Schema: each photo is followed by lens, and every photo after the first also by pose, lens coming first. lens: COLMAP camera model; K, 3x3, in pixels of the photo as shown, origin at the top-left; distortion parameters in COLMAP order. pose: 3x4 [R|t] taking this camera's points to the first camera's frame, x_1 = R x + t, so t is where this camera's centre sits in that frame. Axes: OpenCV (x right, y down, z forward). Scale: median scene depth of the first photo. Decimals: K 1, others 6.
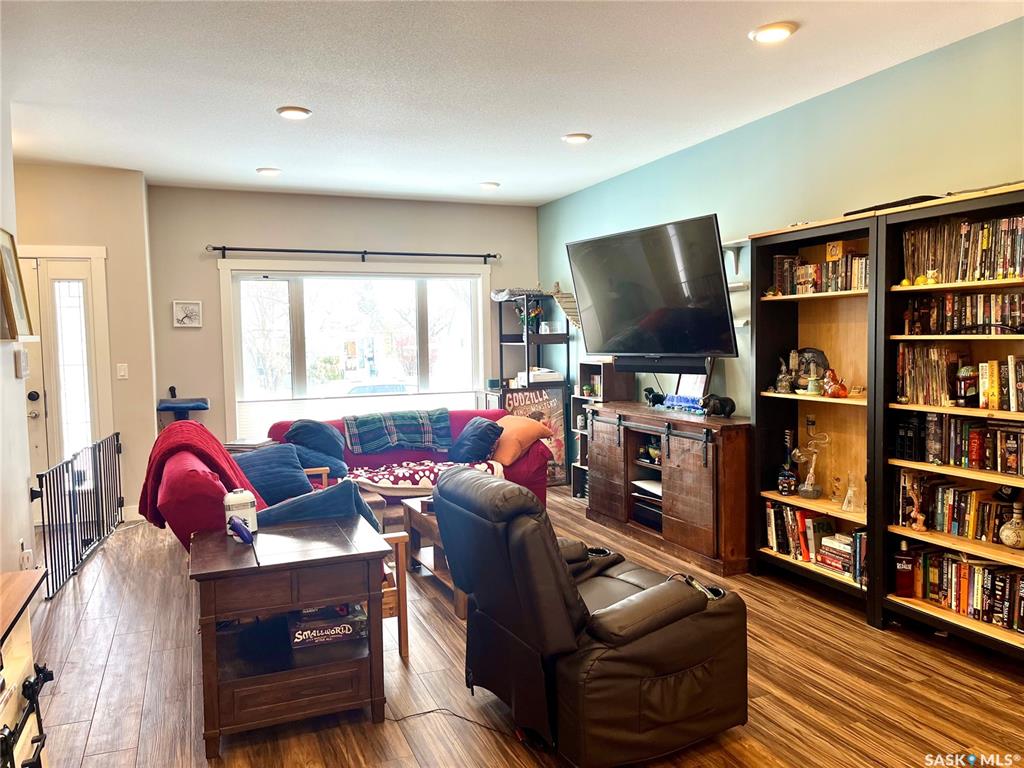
lens RADIAL K [[771.7, 0, 507.4], [0, 771.7, 388.9], [0, 0, 1]] dist [0.042141, -0.007684]
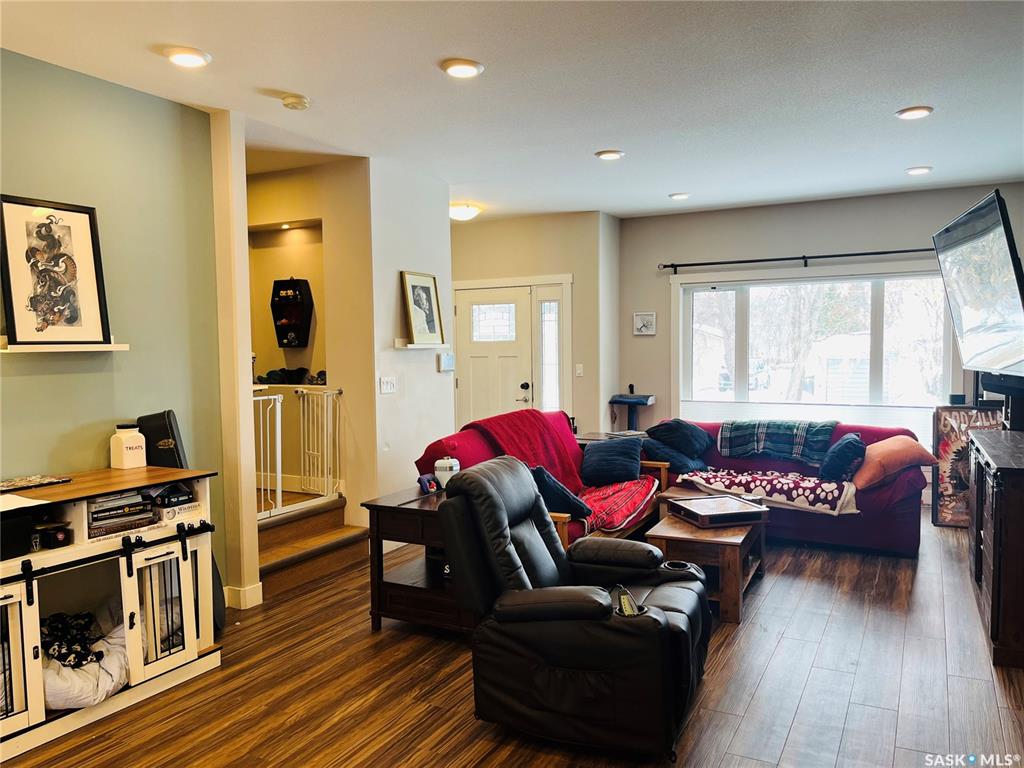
lens RADIAL K [[771.7, 0, 512.5], [0, 771.7, 386.4], [0, 0, 1]] dist [0.042141, -0.007684]
pose [[0.640704, 0.050490, -0.766126, 0.402208], [-0.052698, 0.998374, 0.021725, -0.017418], [0.765977, 0.026454, 0.642323, 0.102201]]
